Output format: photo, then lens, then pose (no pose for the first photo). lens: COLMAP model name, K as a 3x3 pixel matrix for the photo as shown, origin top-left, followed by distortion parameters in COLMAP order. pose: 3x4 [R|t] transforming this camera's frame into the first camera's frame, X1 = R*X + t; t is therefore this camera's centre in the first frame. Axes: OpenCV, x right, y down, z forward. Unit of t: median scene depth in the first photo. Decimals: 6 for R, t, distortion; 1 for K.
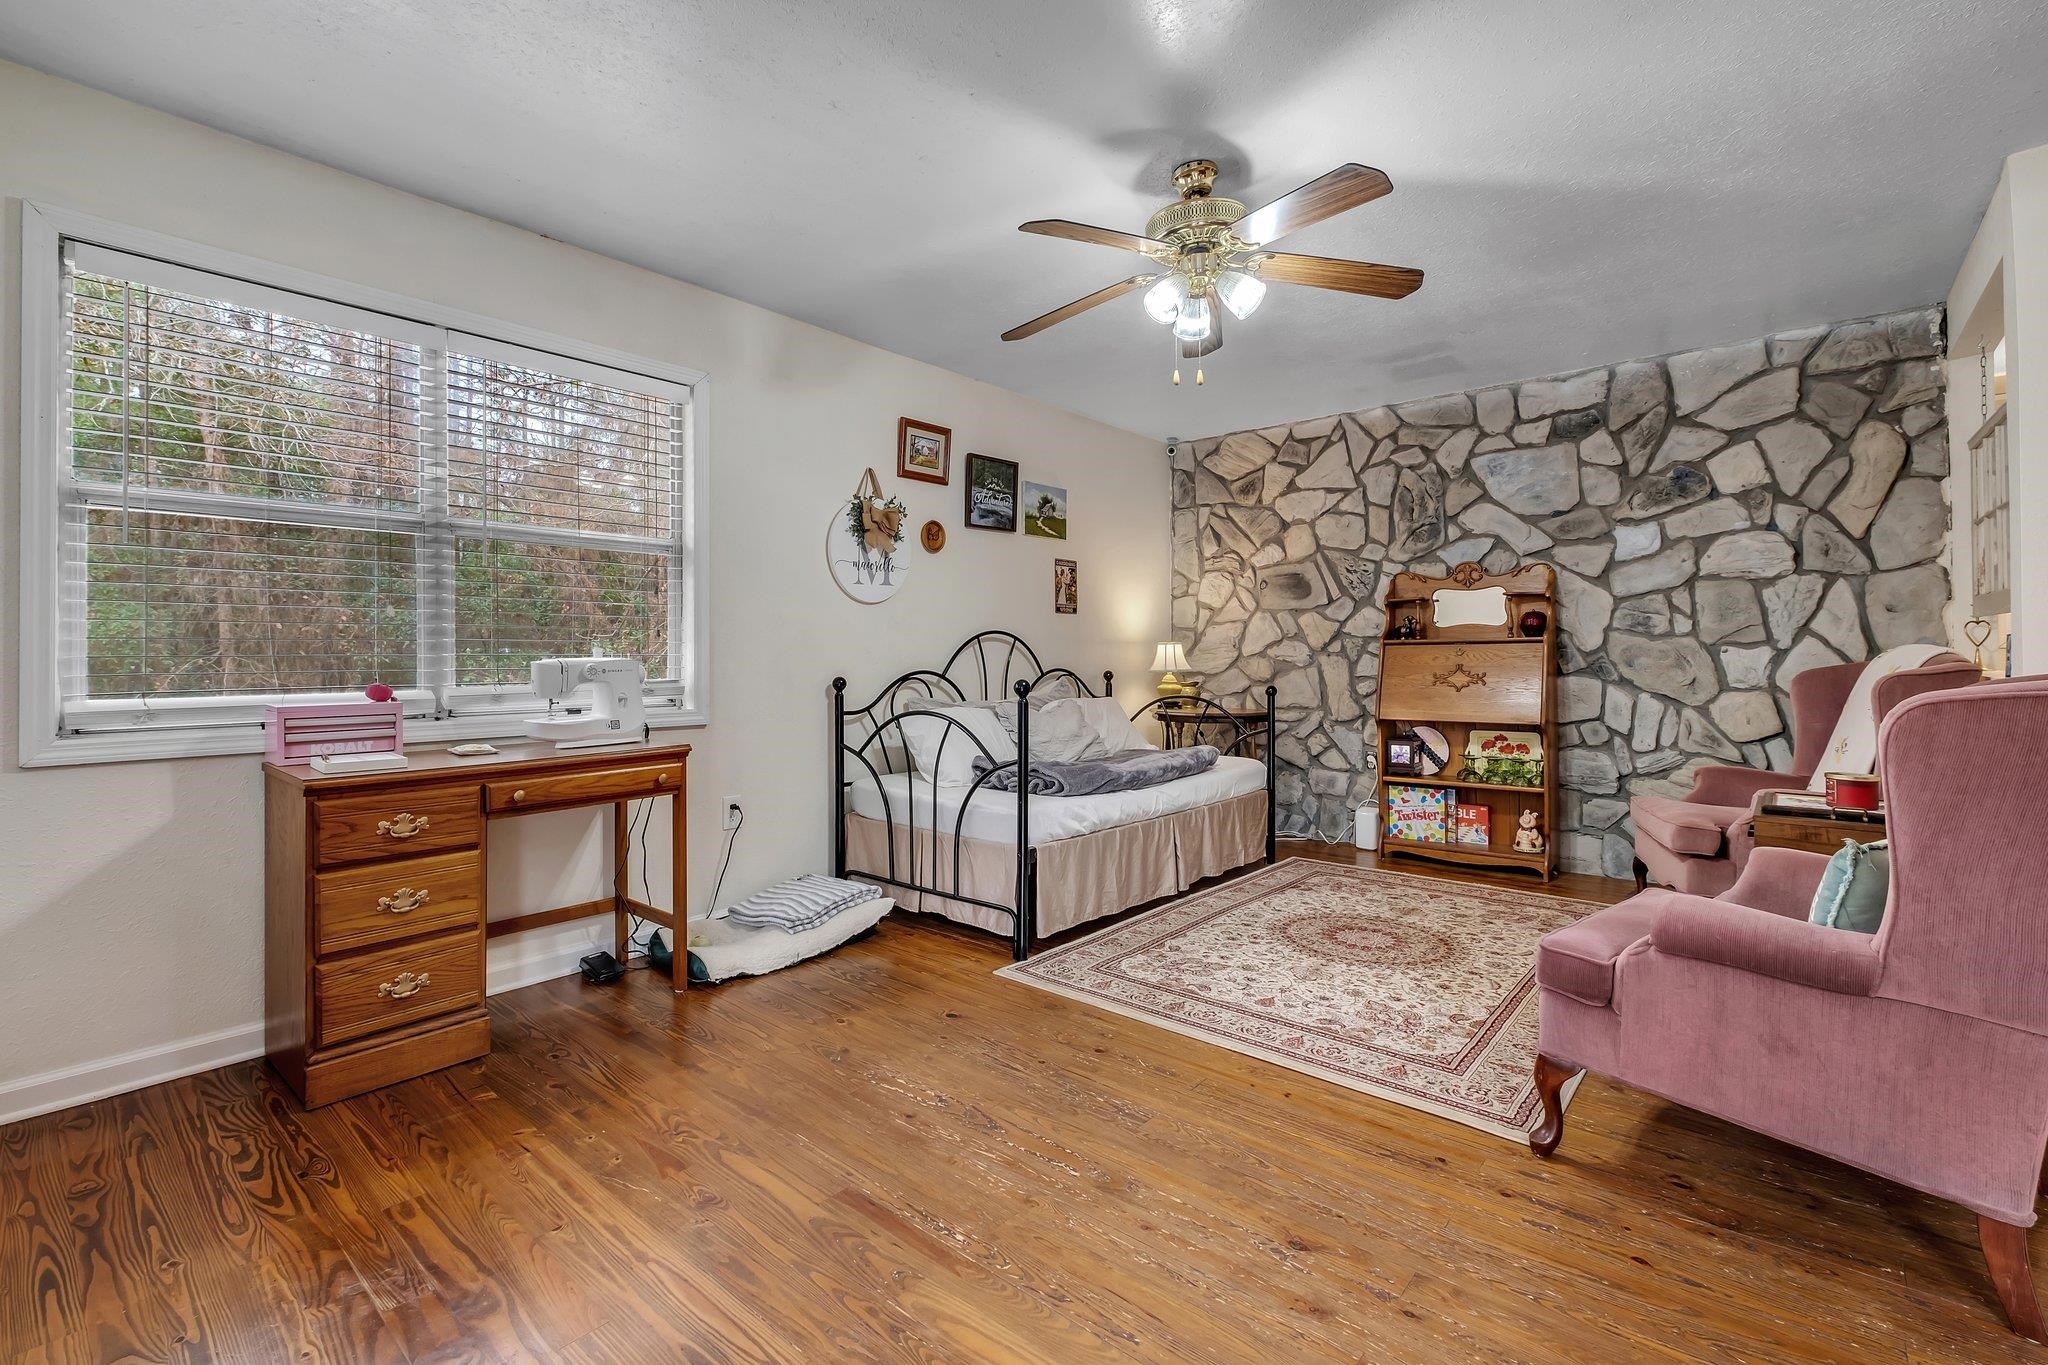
lens RADIAL K [[875.4, 0, 997.9], [0, 875.4, 652.9], [0, 0, 1]] dist [-0.008479, 0.000531]
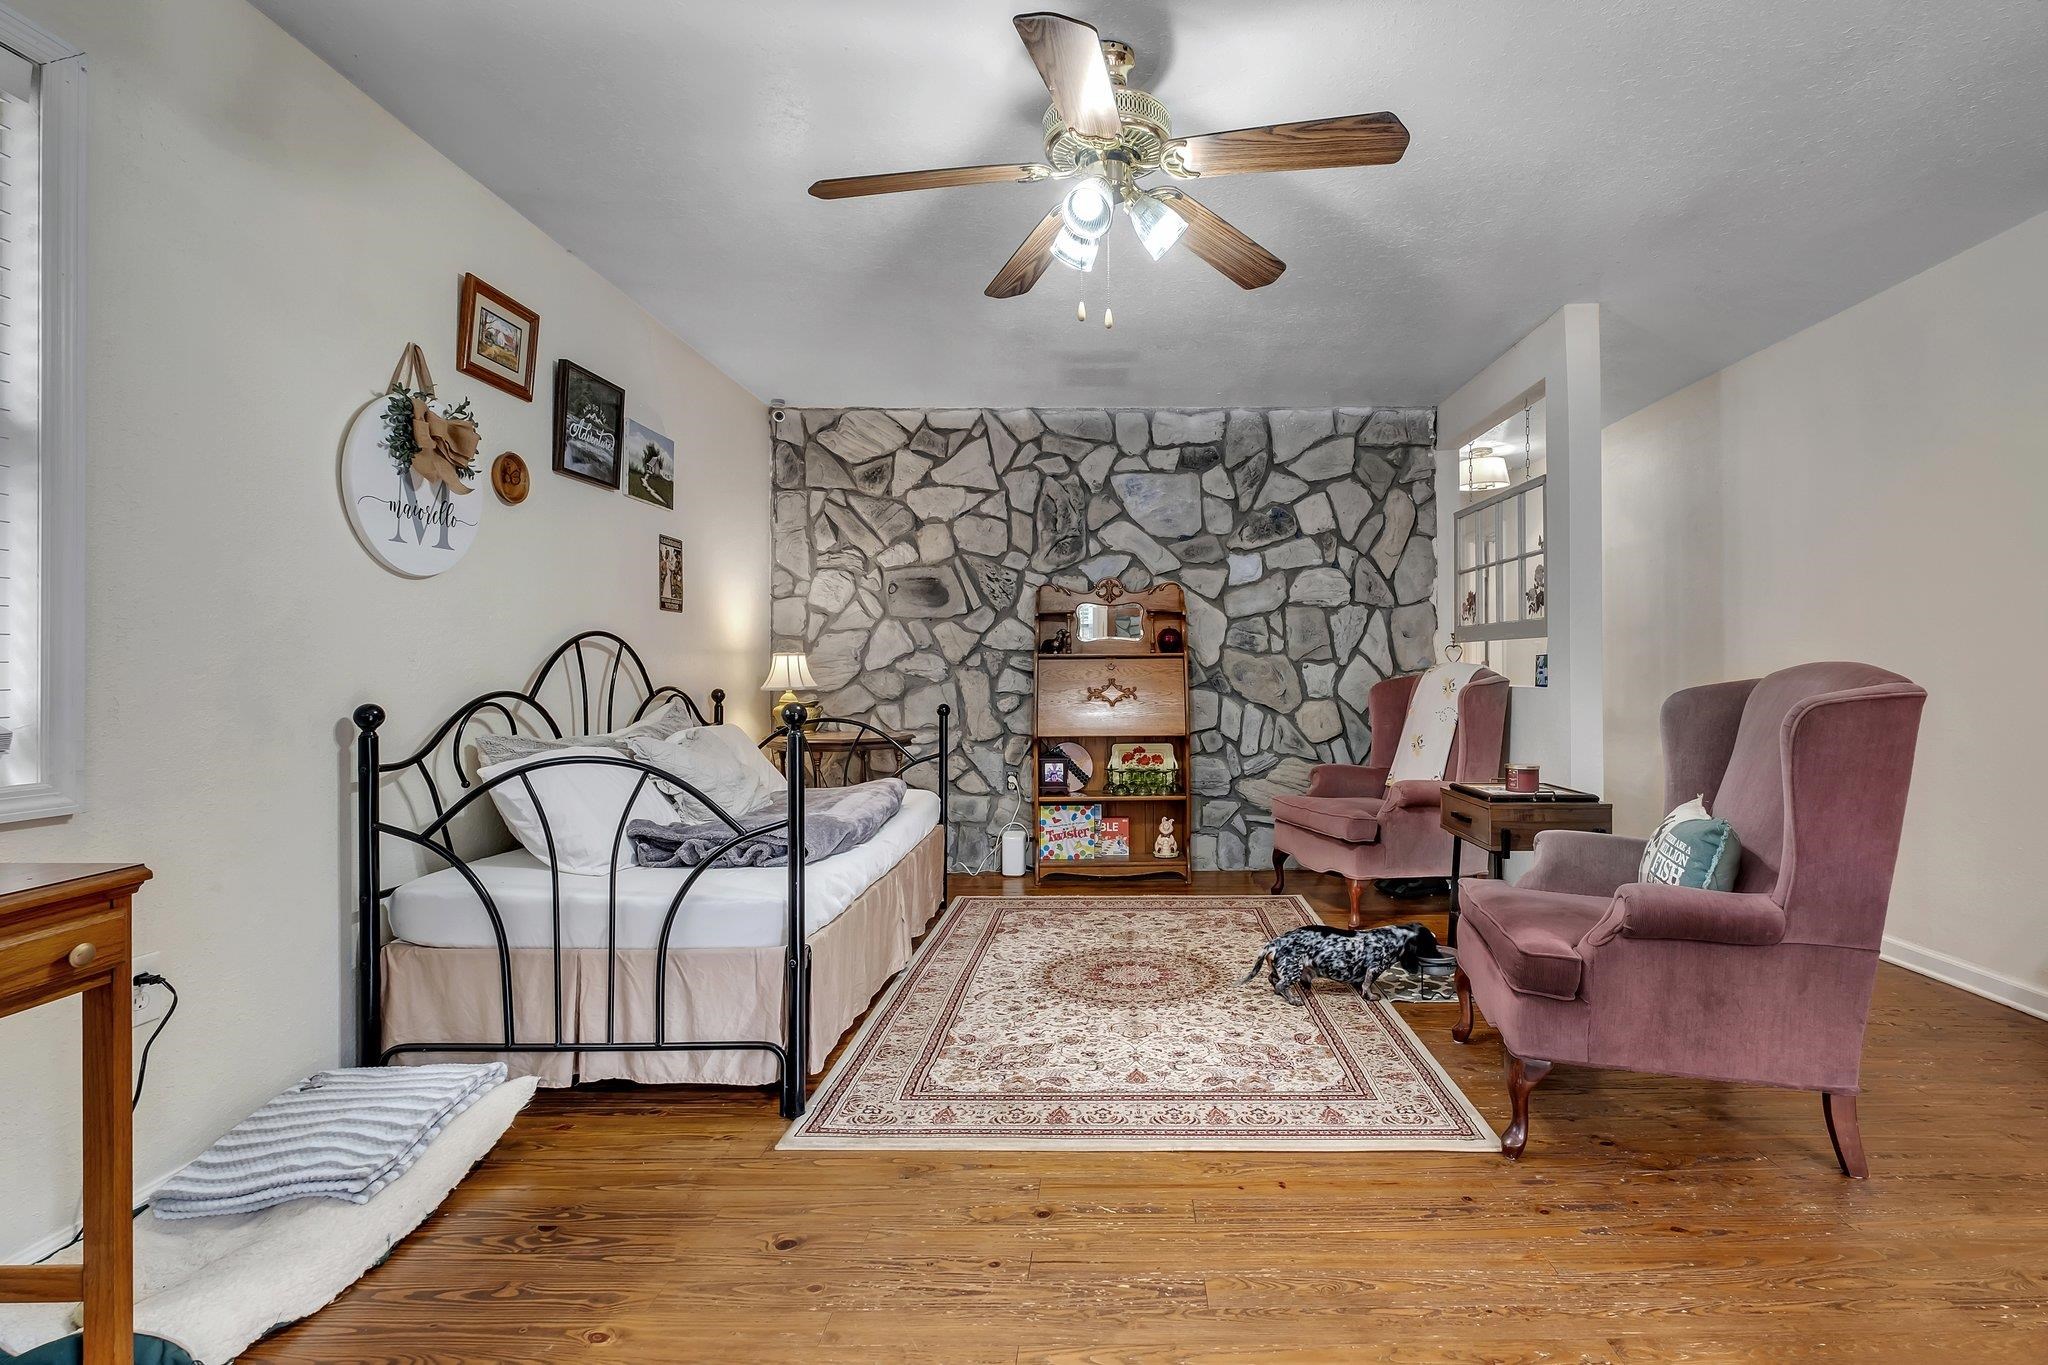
lens RADIAL K [[928.7, 0, 1099.1], [0, 928.7, 670.6], [0, 0, 1]] dist [-0.005861, 0.000585]
pose [[0.748698, 0.002646, 0.662906, -0.220920], [-0.003993, 0.999992, 0.000518, 0.003683], [-0.662900, -0.003035, 0.748702, 0.245058]]
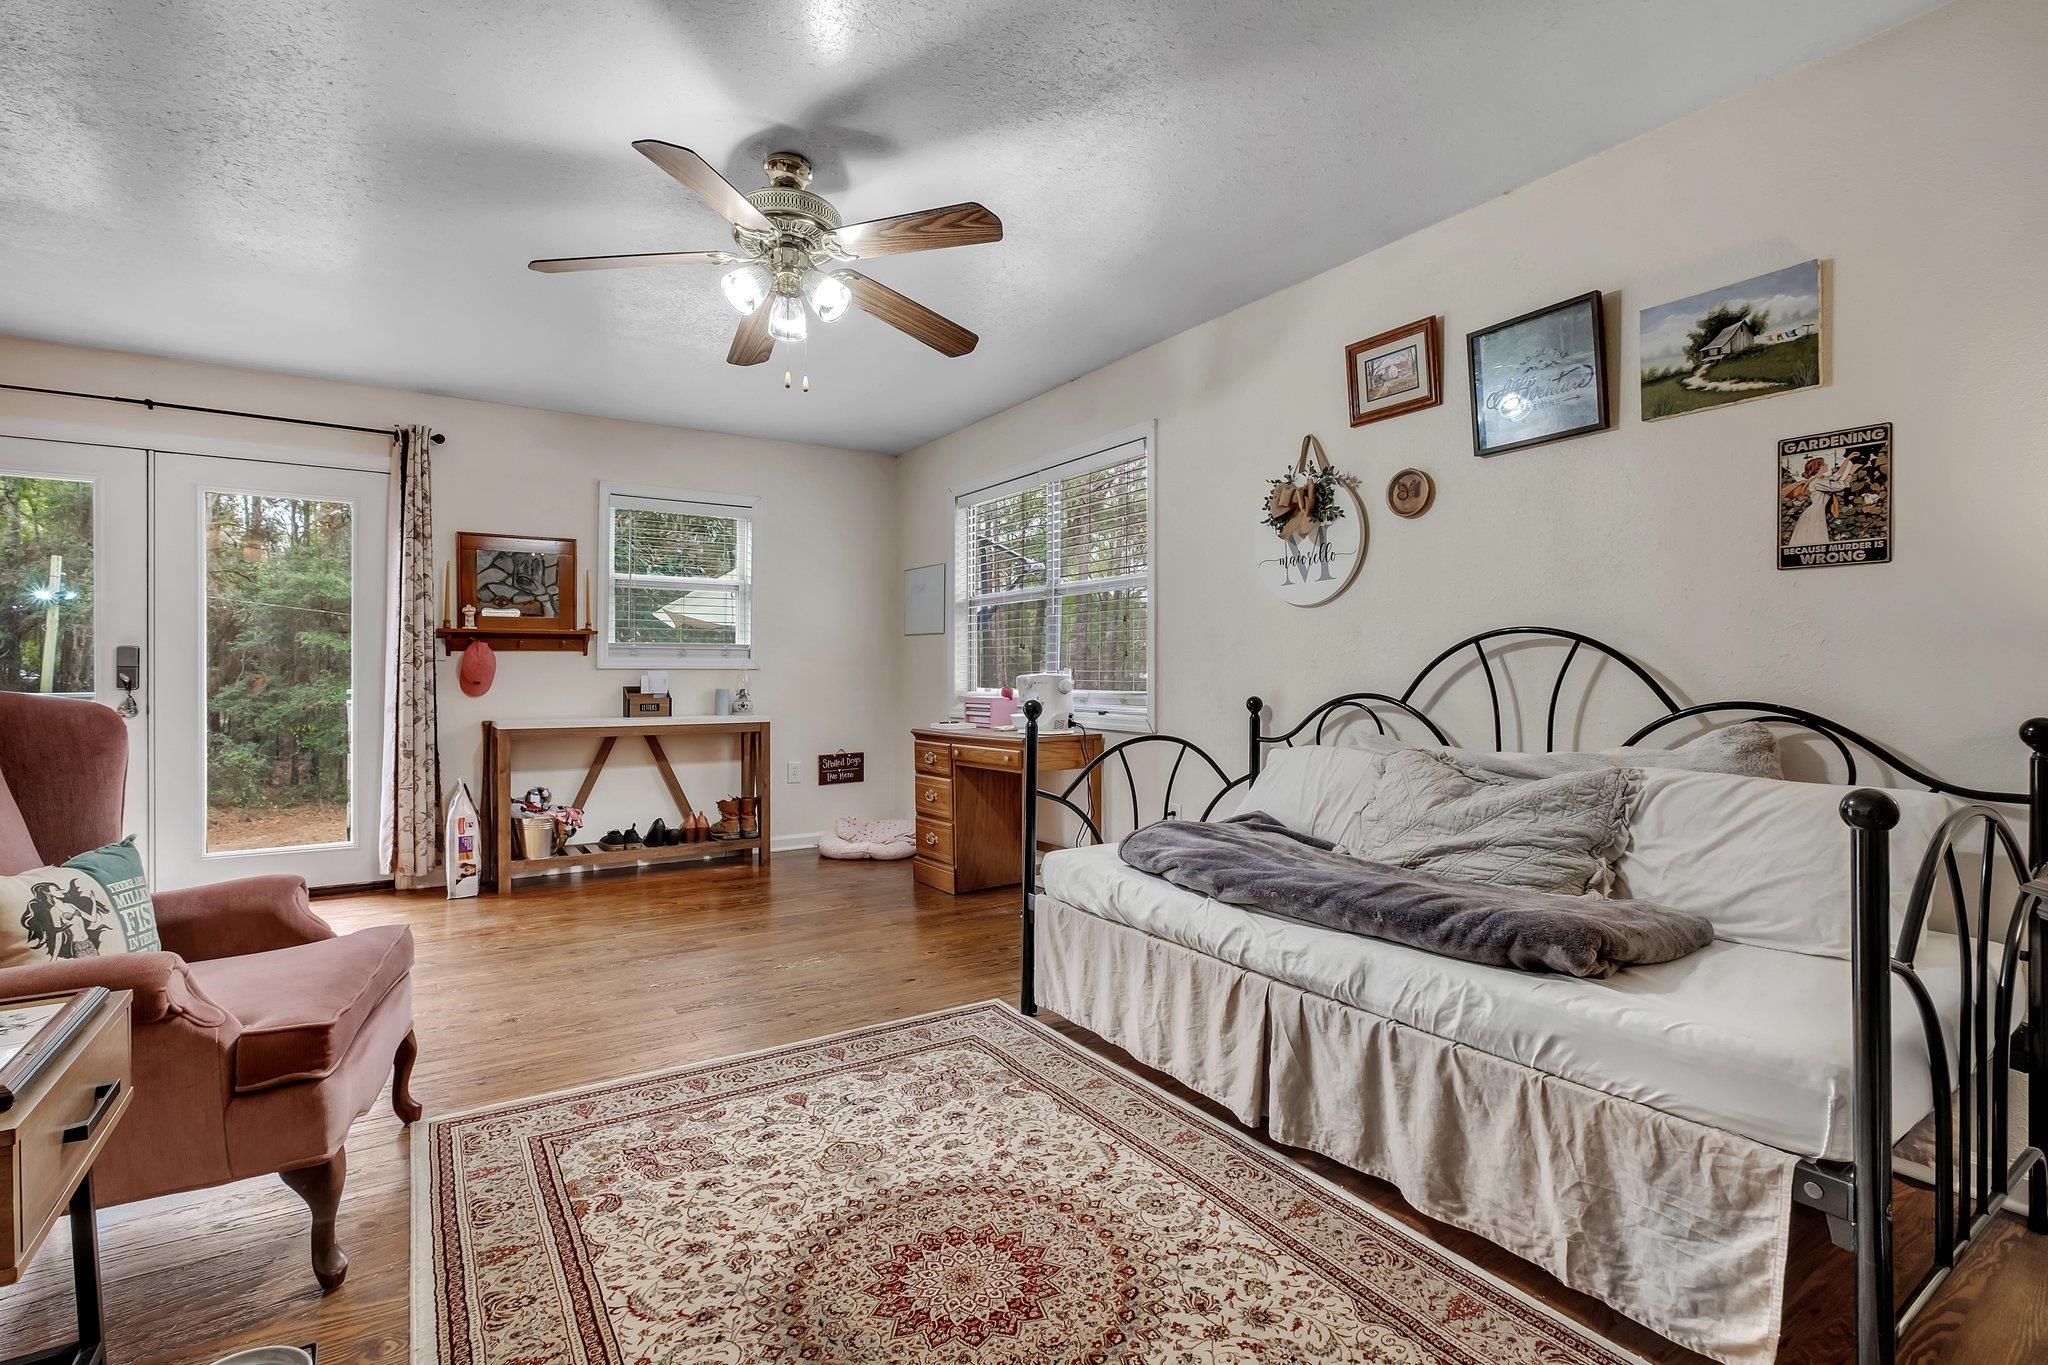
lens RADIAL K [[928.7, 0, 1019.0], [0, 928.7, 682.6], [0, 0, 1]] dist [-0.005861, 0.000585]
pose [[-0.239117, 0.012504, -0.970910, 0.759522], [0.003831, 0.999921, 0.011934, 0.001541], [0.970983, -0.000866, -0.239146, 0.979612]]
